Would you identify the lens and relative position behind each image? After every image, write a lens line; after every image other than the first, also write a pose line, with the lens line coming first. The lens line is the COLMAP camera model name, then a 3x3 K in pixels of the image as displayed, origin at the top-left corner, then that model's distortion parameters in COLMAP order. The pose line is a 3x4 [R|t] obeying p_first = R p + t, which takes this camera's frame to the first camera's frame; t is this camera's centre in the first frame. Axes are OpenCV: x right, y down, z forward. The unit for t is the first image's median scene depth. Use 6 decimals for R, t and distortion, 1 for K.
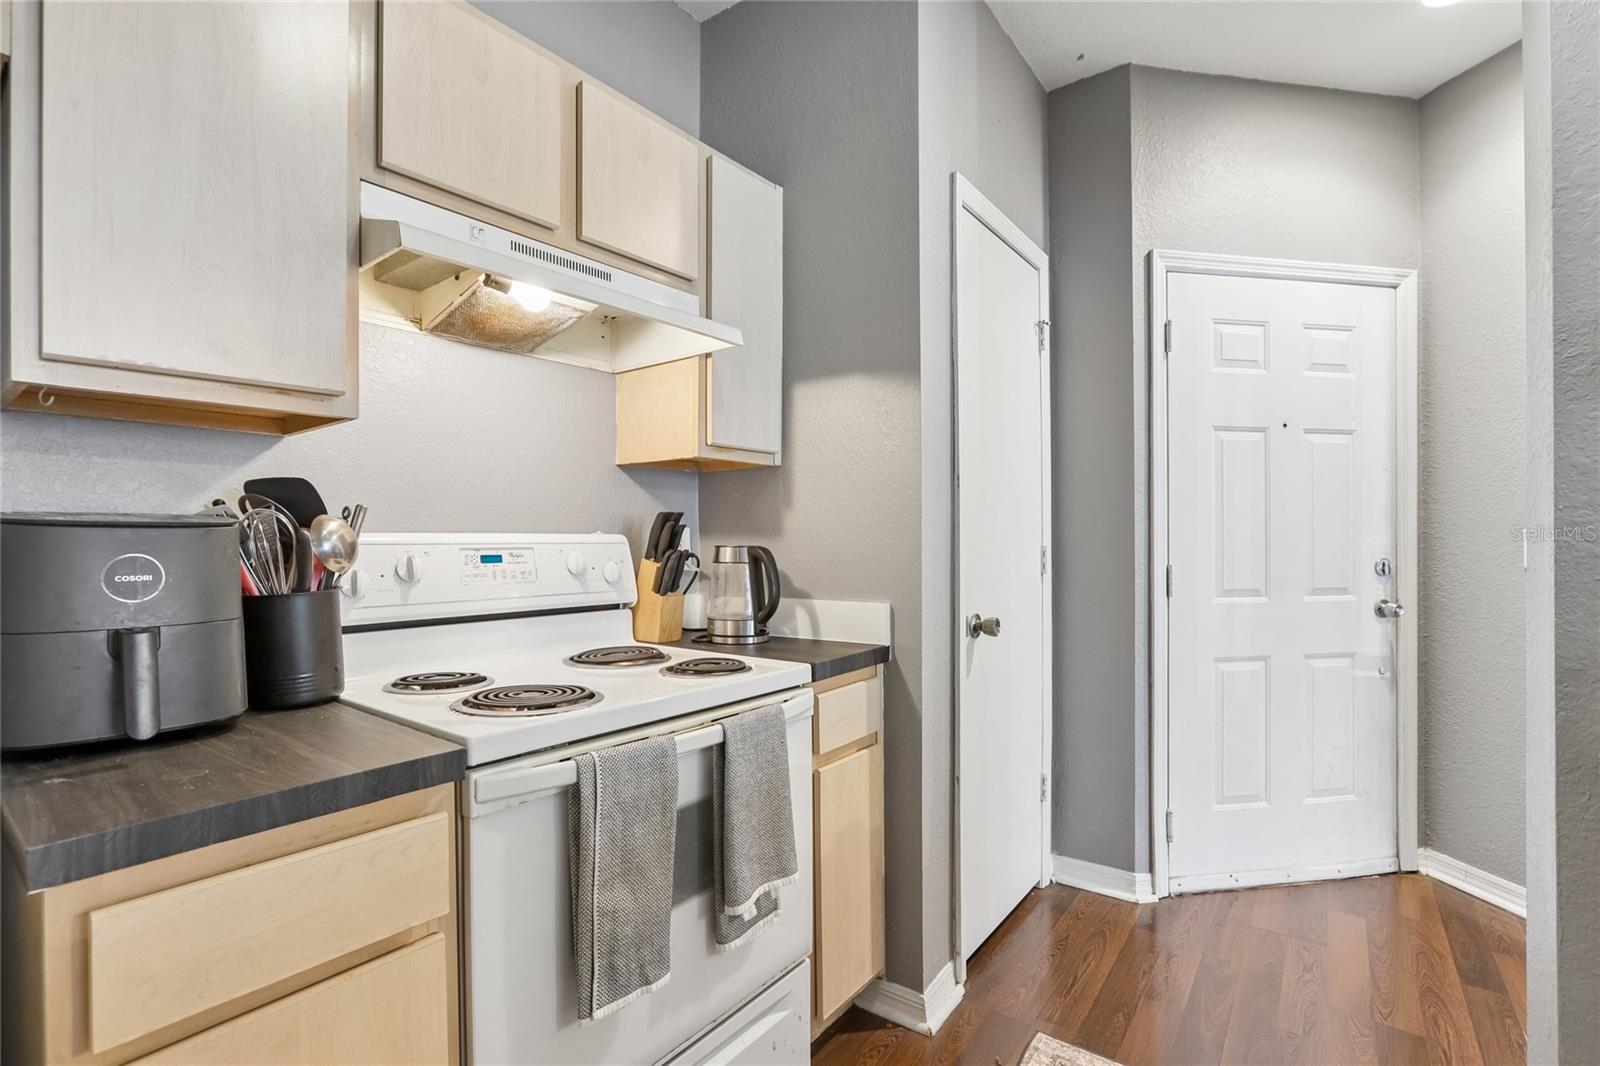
lens RADIAL K [[741.3, 0, 804.7], [0, 741.3, 537.3], [0, 0, 1]] dist [-0.054658, 0.016042]
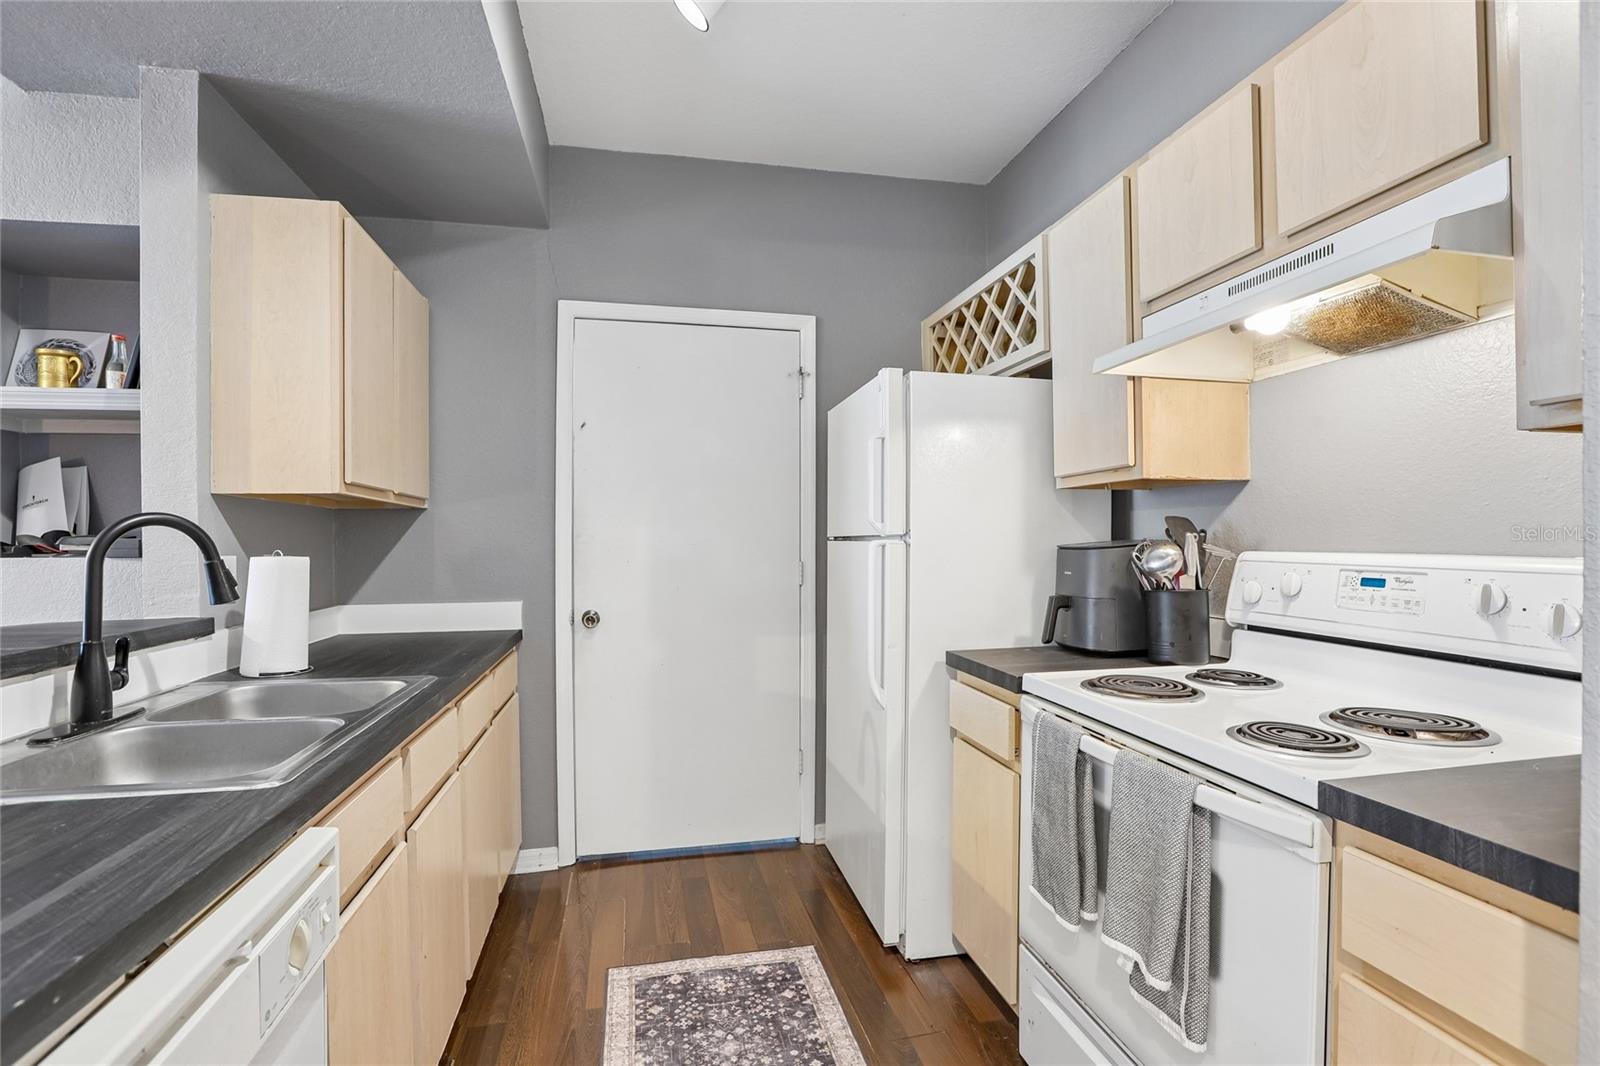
lens RADIAL K [[730.7, 0, 815.9], [0, 730.7, 538.3], [0, 0, 1]] dist [-0.038466, 0.009653]
pose [[-0.647593, 0.007616, -0.761948, 0.608824], [0.013649, 0.999906, -0.001606, -0.029237], [0.761864, -0.011439, -0.647636, 0.895520]]
